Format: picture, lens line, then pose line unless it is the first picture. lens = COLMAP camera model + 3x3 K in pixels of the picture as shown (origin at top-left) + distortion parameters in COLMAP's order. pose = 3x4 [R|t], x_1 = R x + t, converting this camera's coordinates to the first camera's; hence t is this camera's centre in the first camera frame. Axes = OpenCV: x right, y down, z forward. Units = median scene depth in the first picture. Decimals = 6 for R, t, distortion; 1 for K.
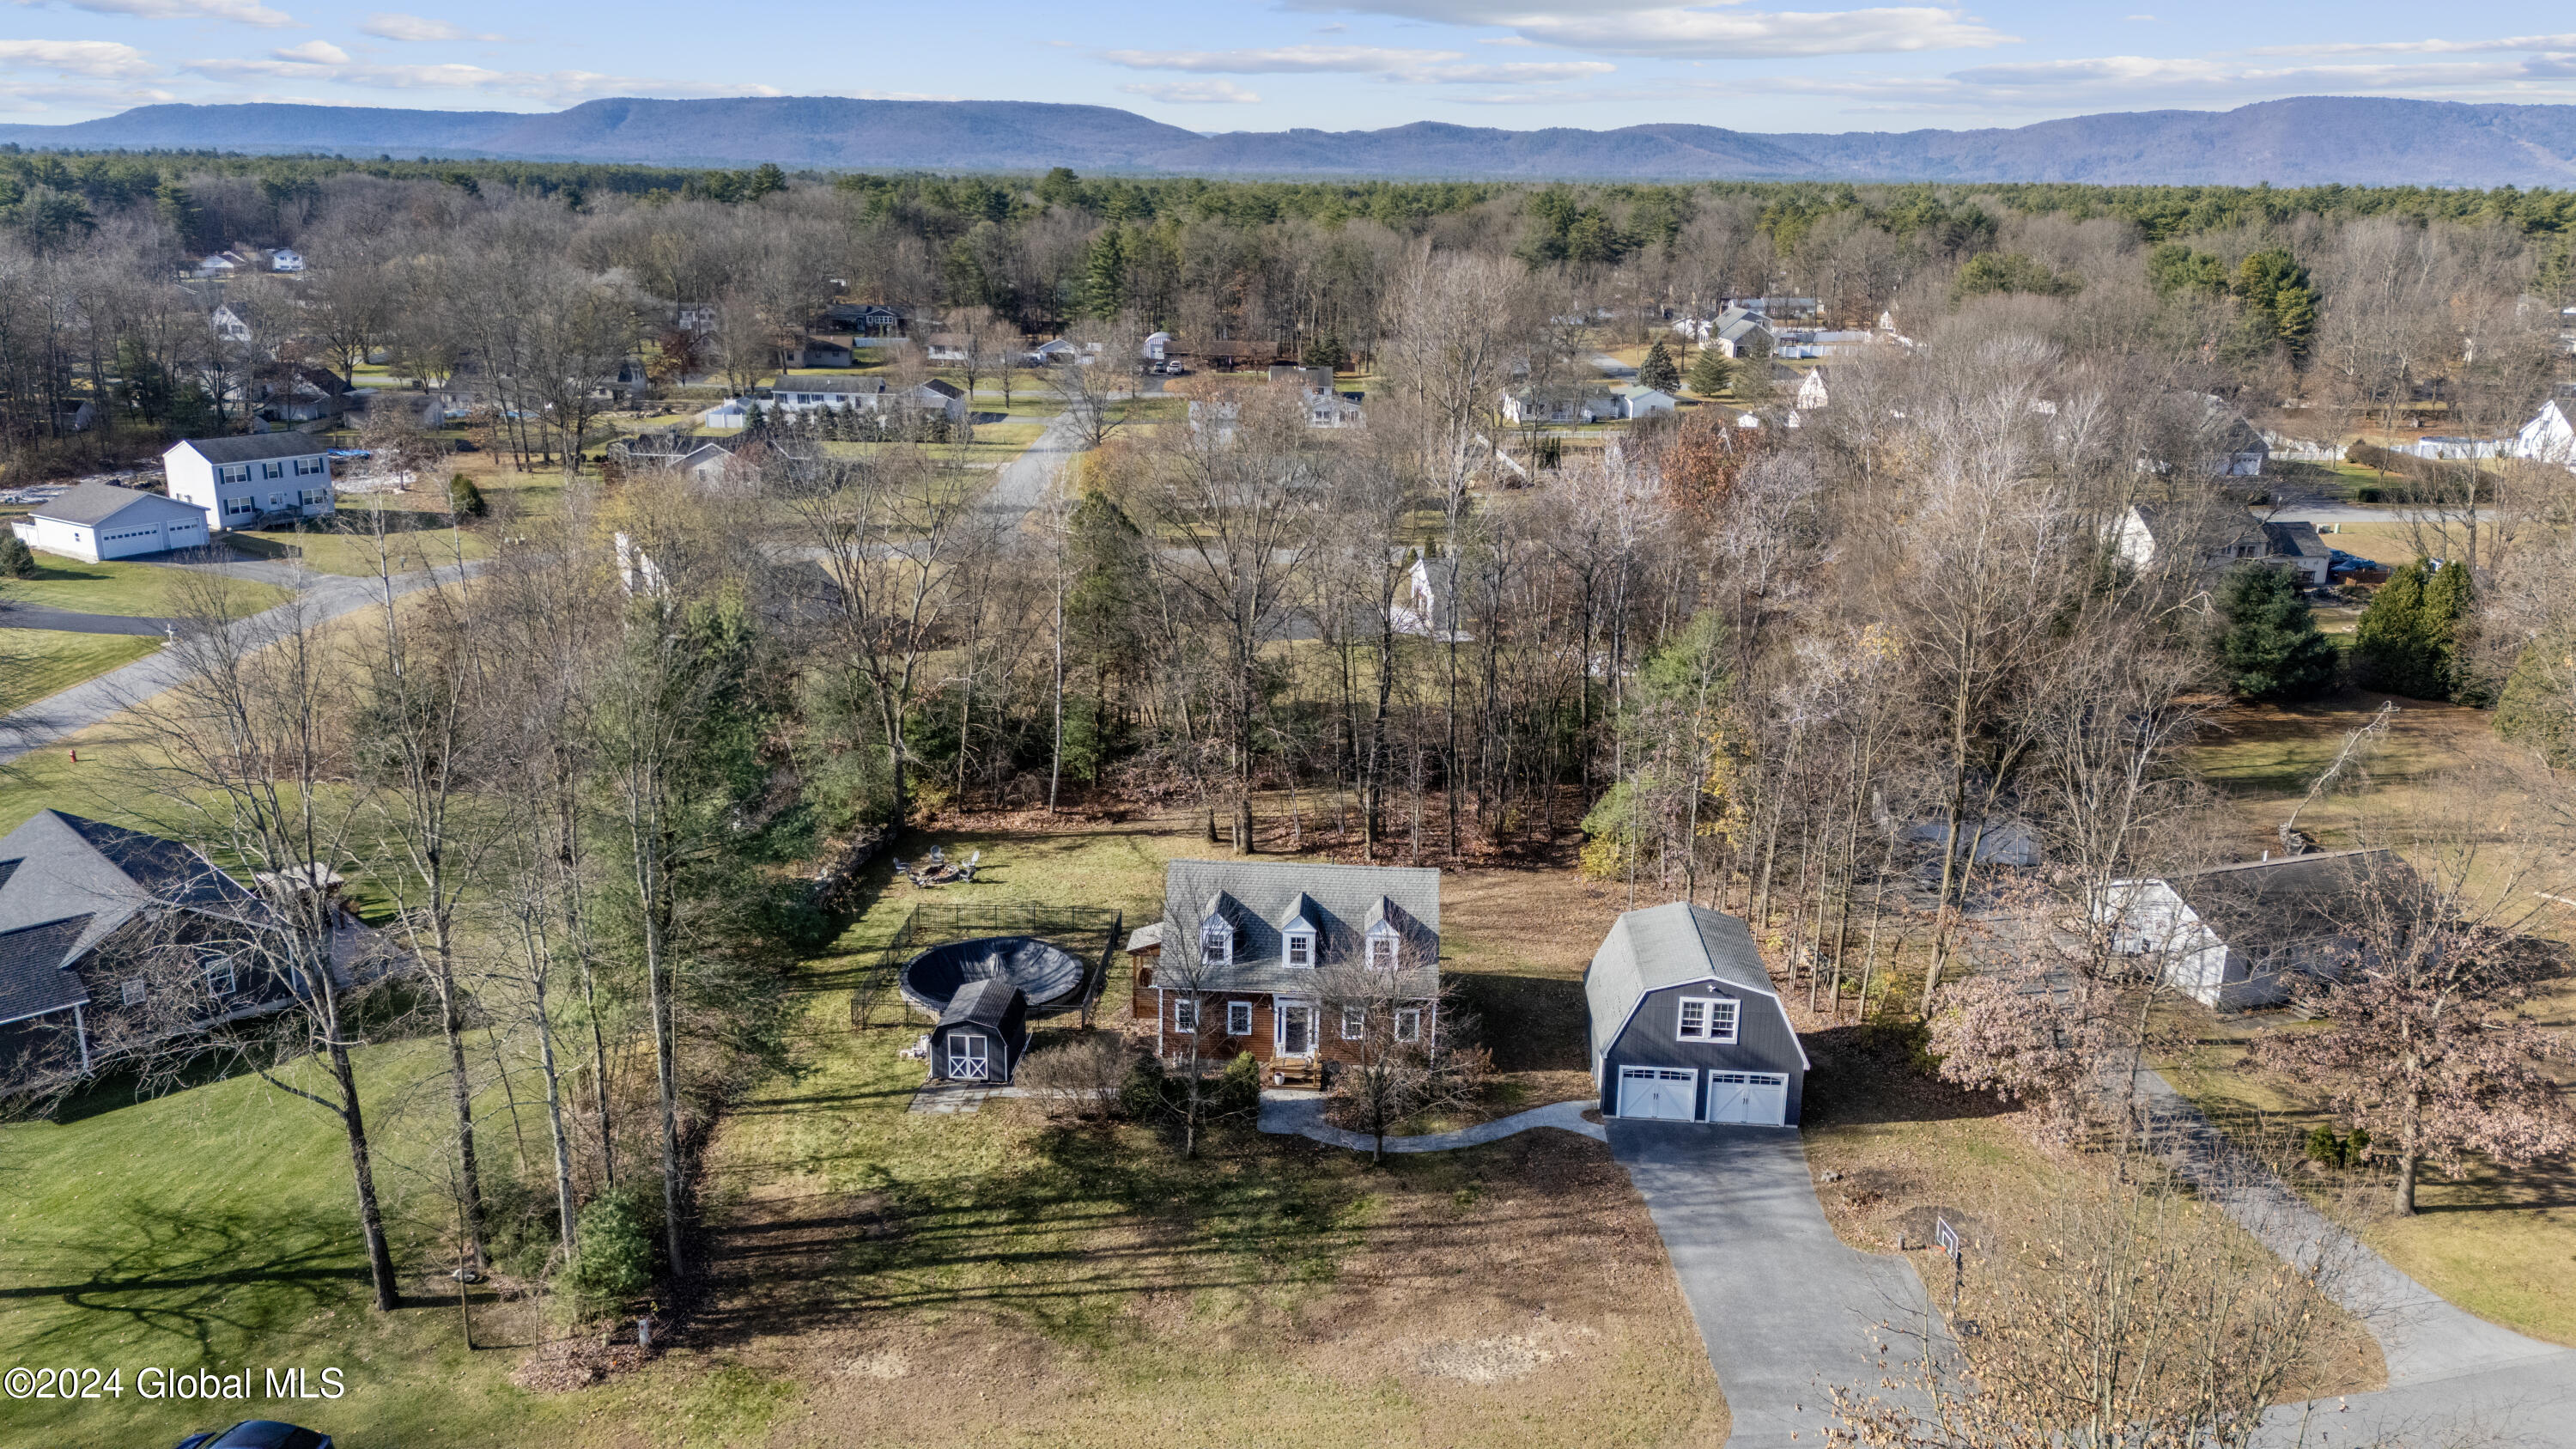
lens RADIAL K [[1926.6, 0, 1279.1], [0, 1926.6, 623.2], [0, 0, 1]] dist [0.070739, -0.026842]
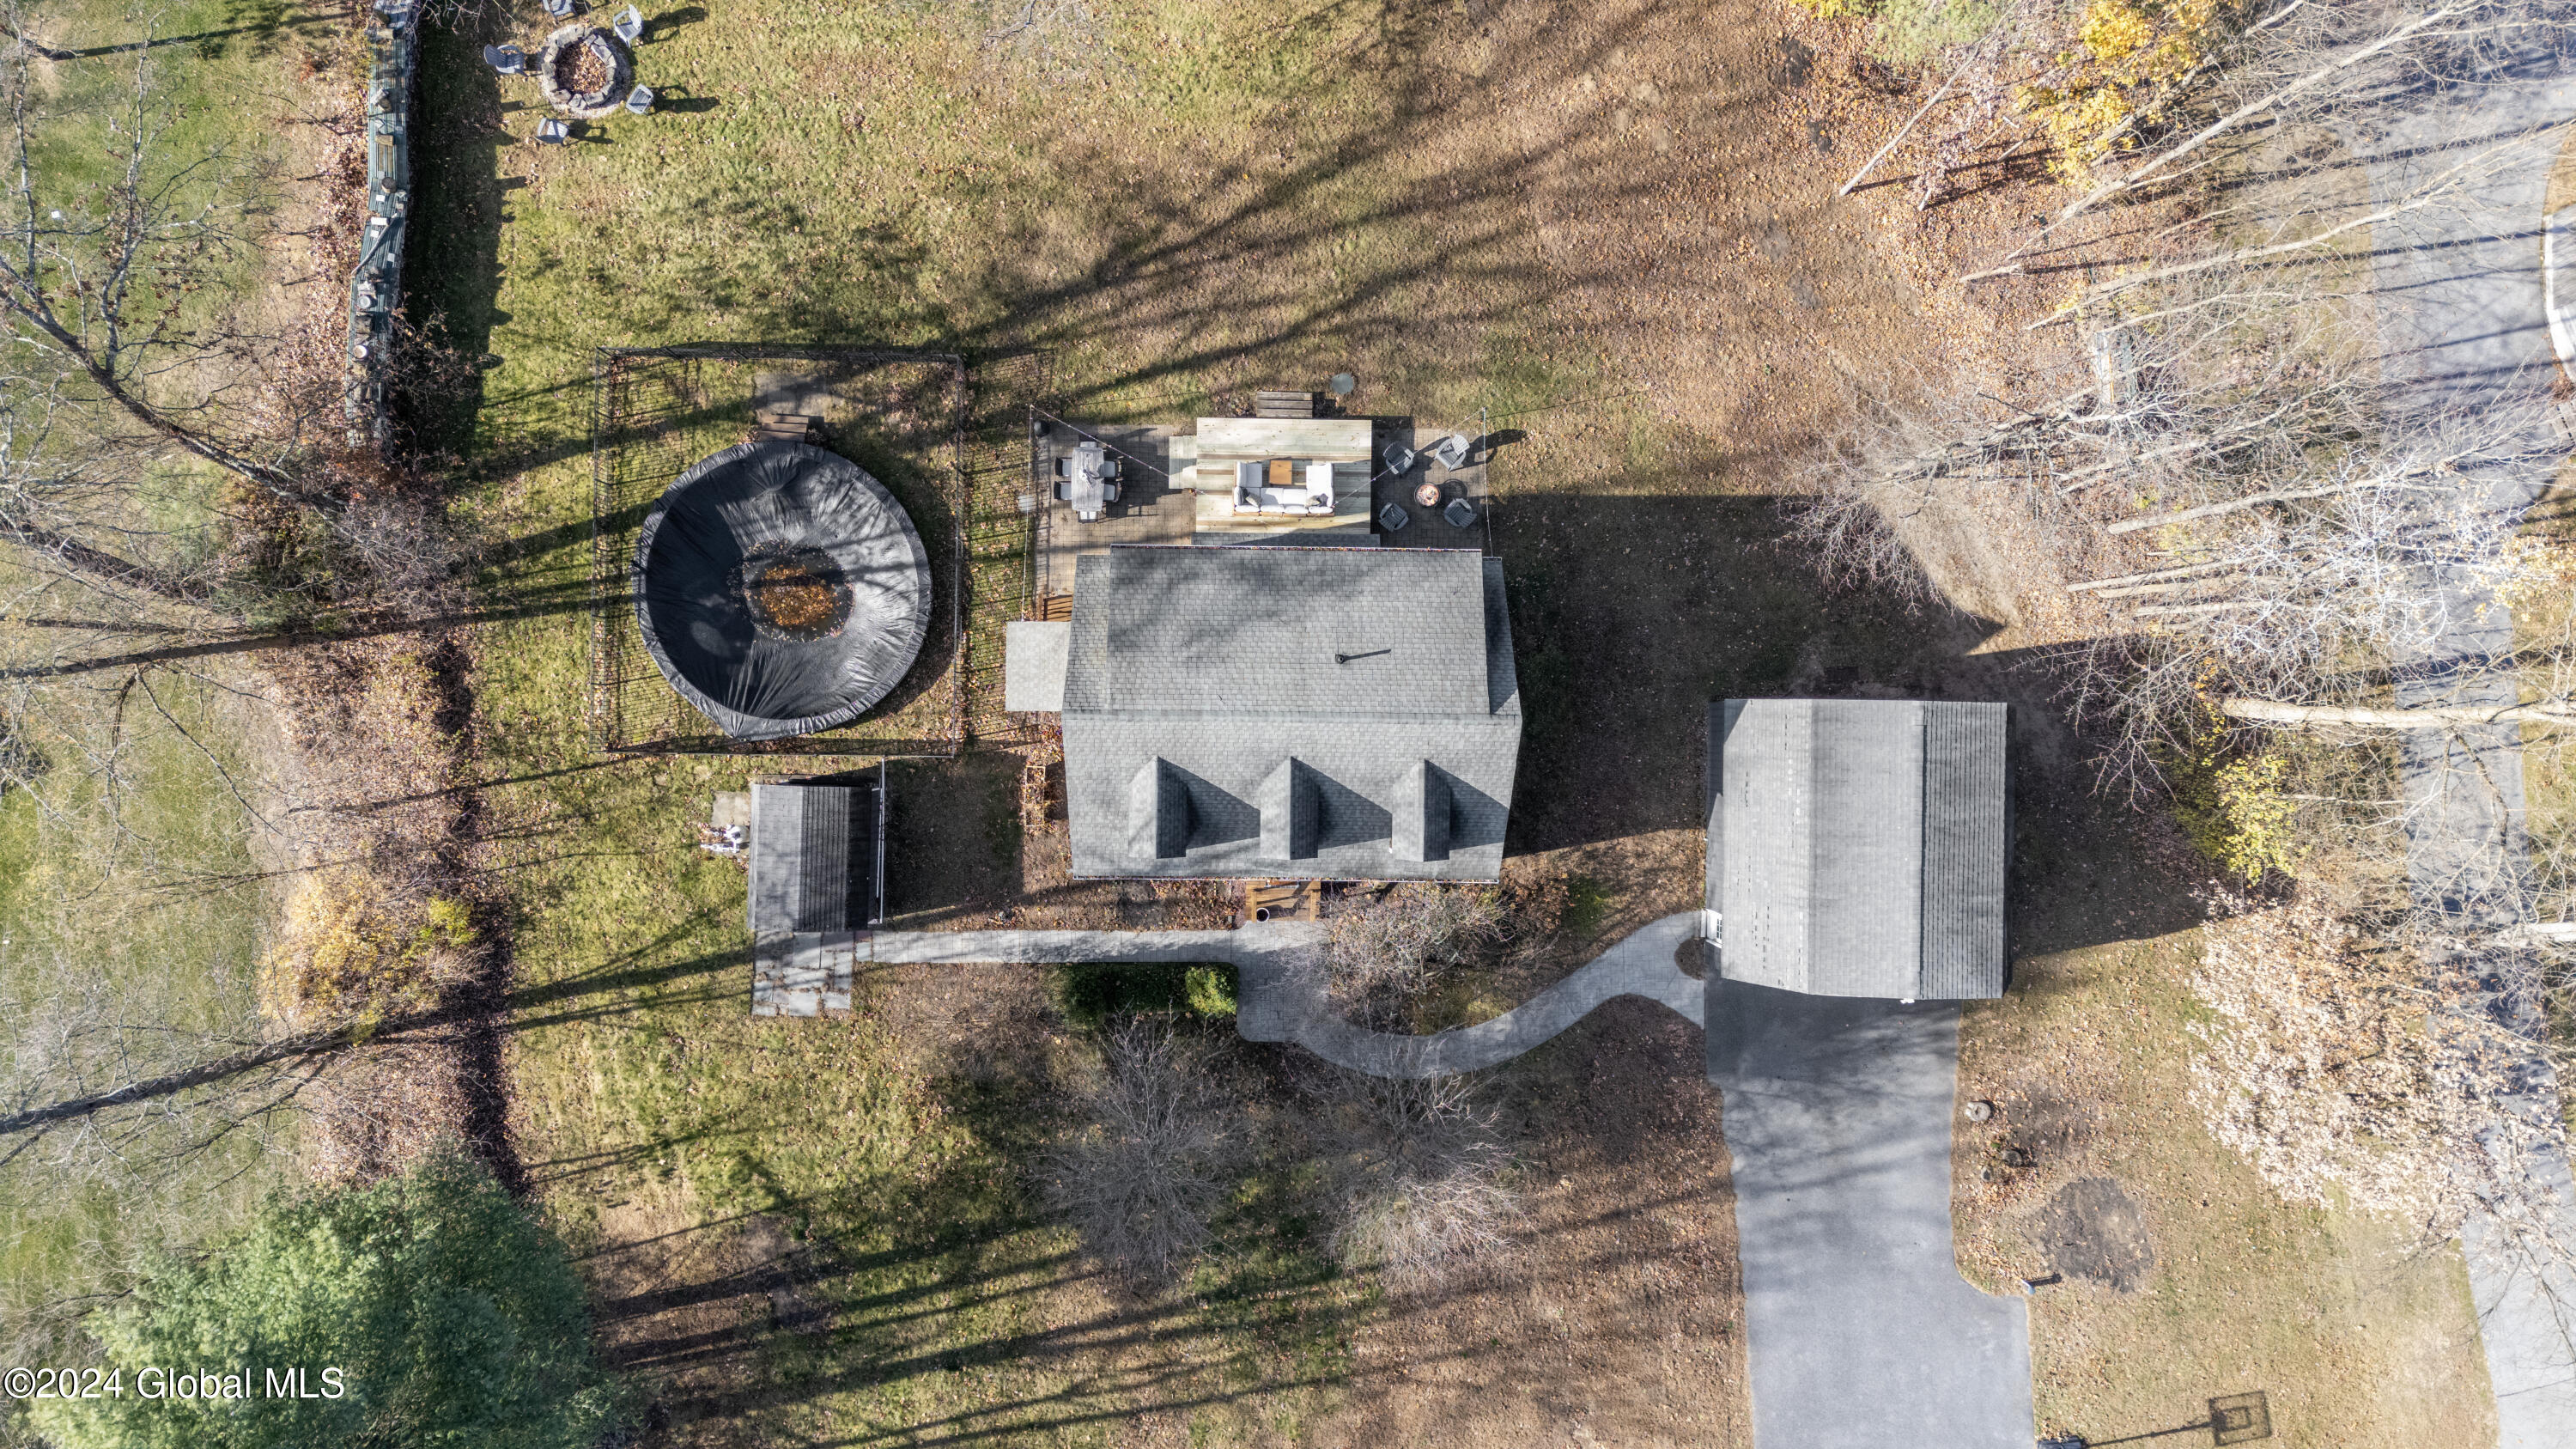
lens RADIAL K [[1916.9, 0, 1271.5], [0, 1916.9, 734.6], [0, 0, 1]] dist [0.040775, 0.004726]
pose [[0.998827, -0.047743, 0.008126, 0.001335], [0.002394, 0.216270, 0.976331, -0.479474], [-0.048371, -0.975166, 0.216131, 0.947205]]
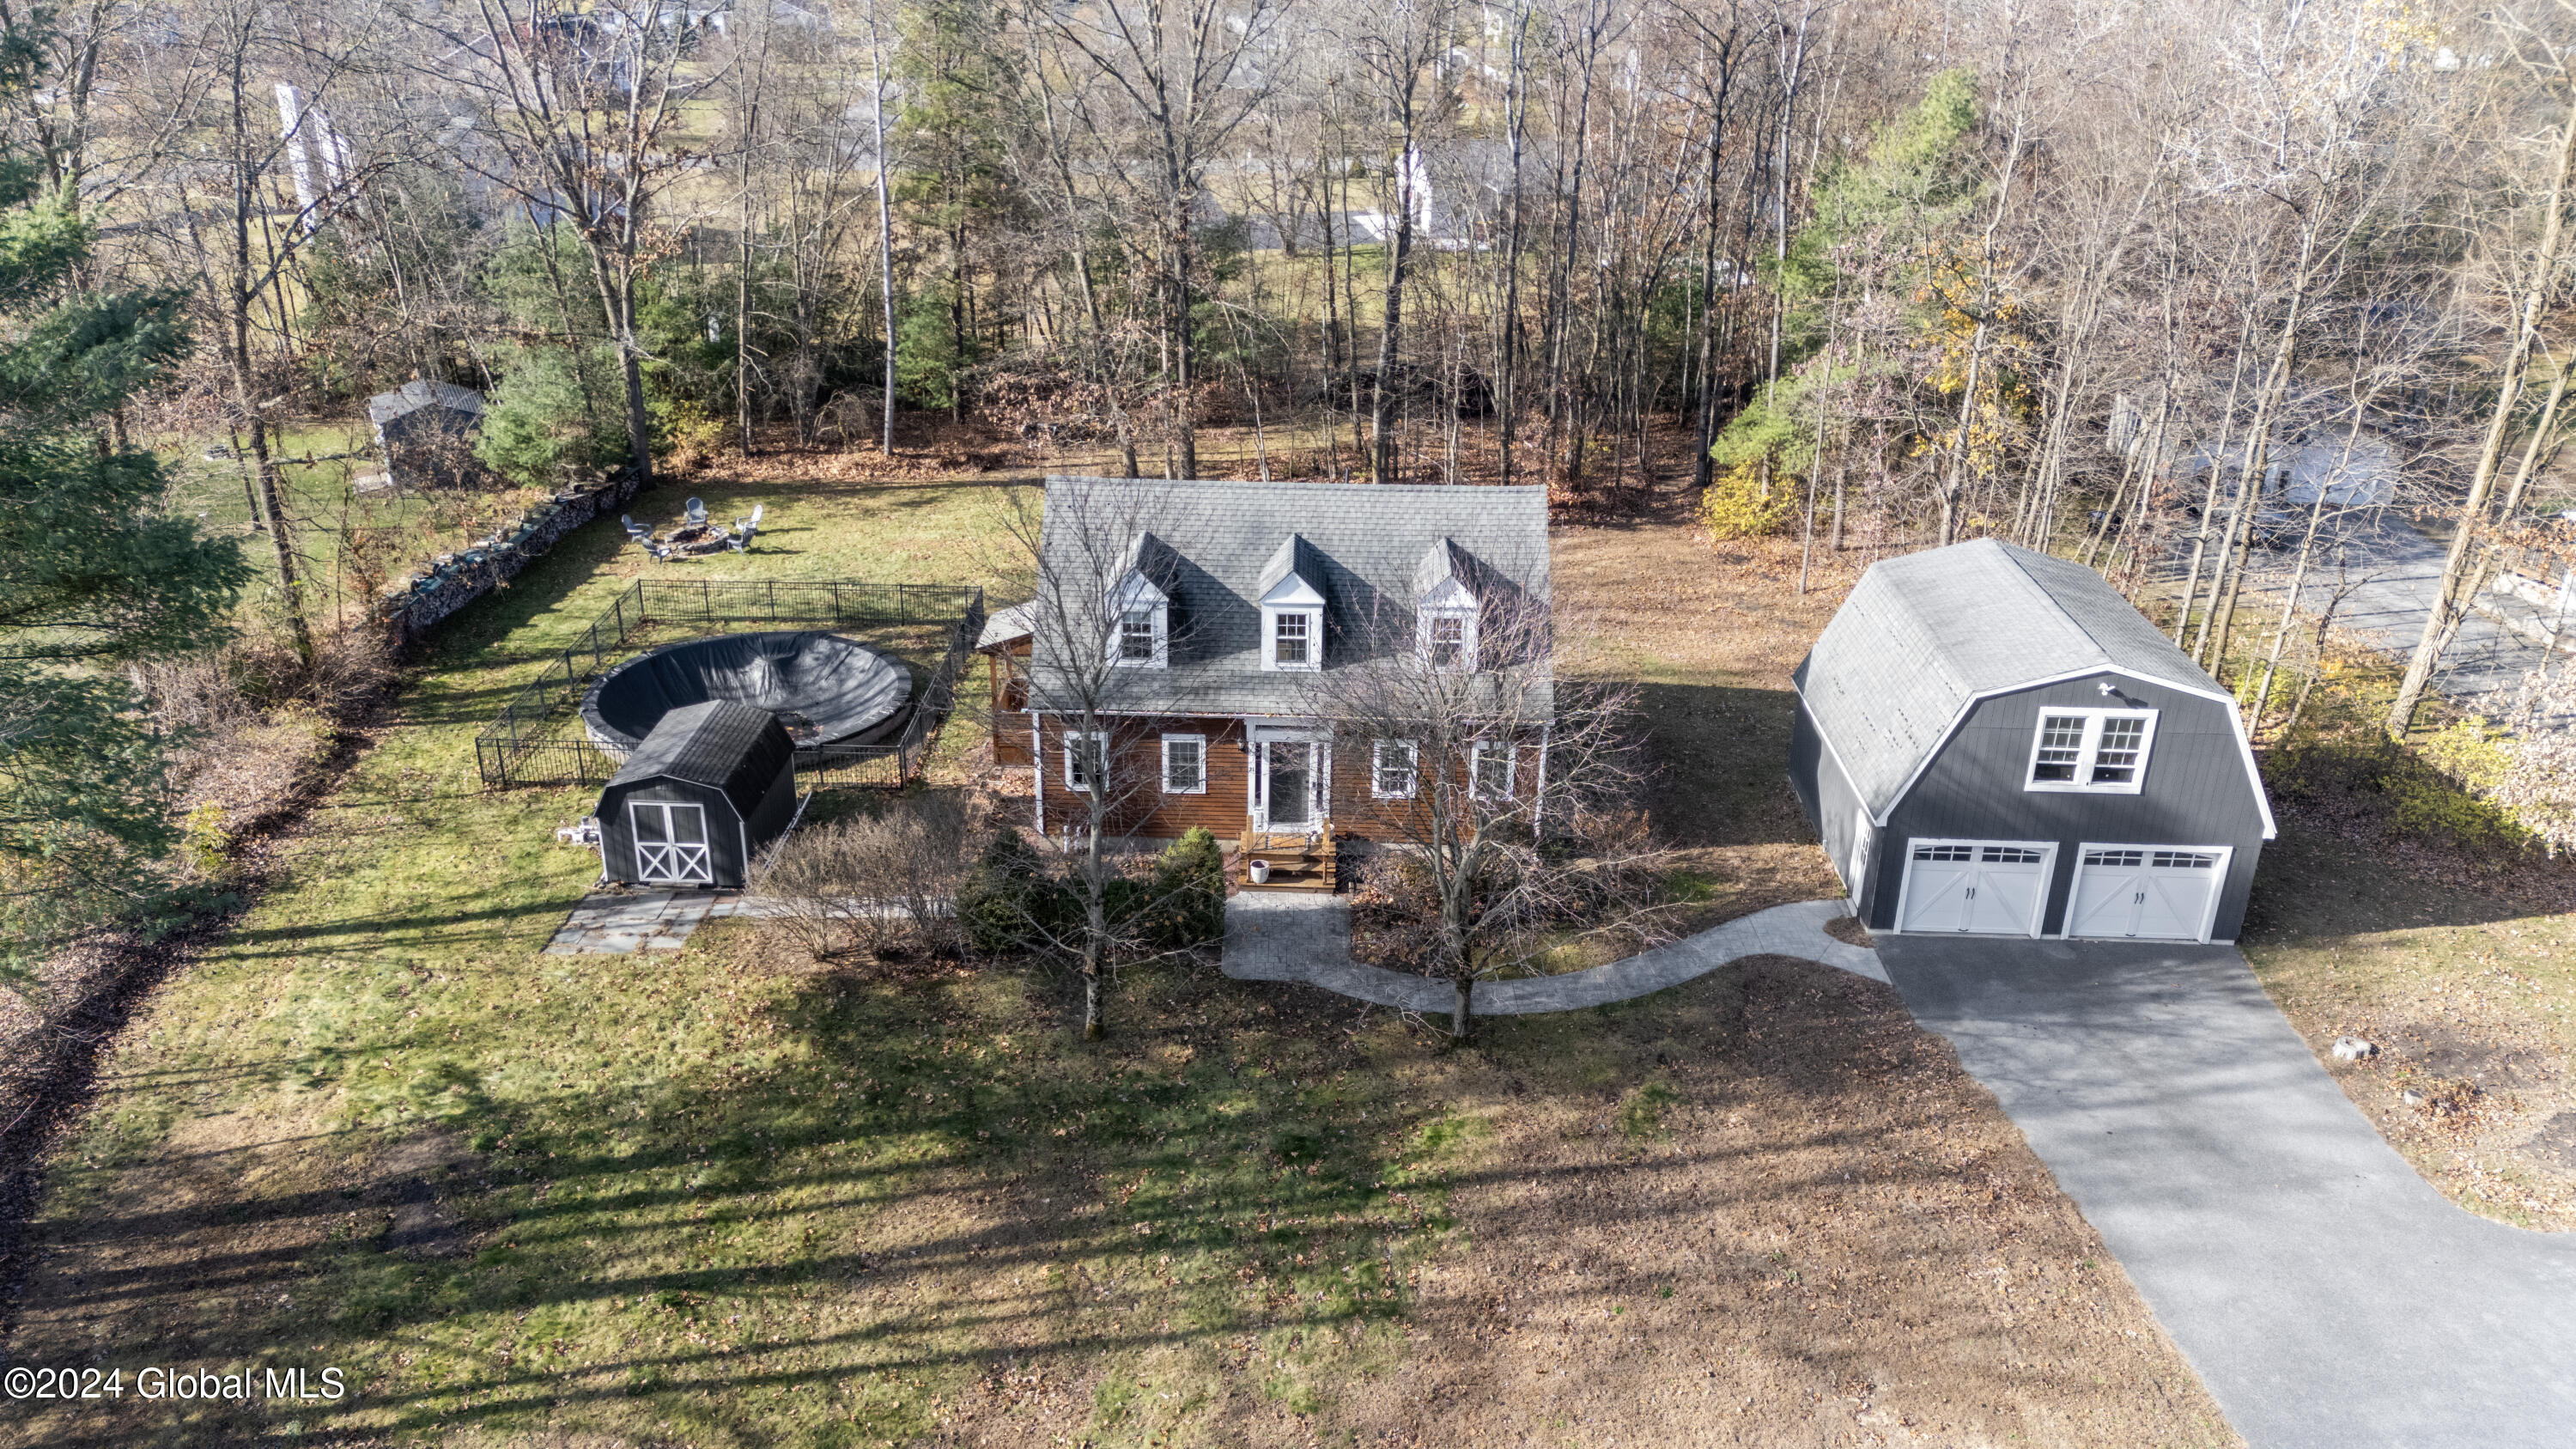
lens RADIAL K [[1916.9, 0, 1285.2], [0, 1916.9, 711.6], [0, 0, 1]] dist [0.040775, 0.004726]
pose [[0.999249, -0.016370, 0.035115, -0.011204], [0.009704, 0.983209, 0.182222, 0.098143], [-0.037508, -0.181745, 0.982630, 0.501674]]
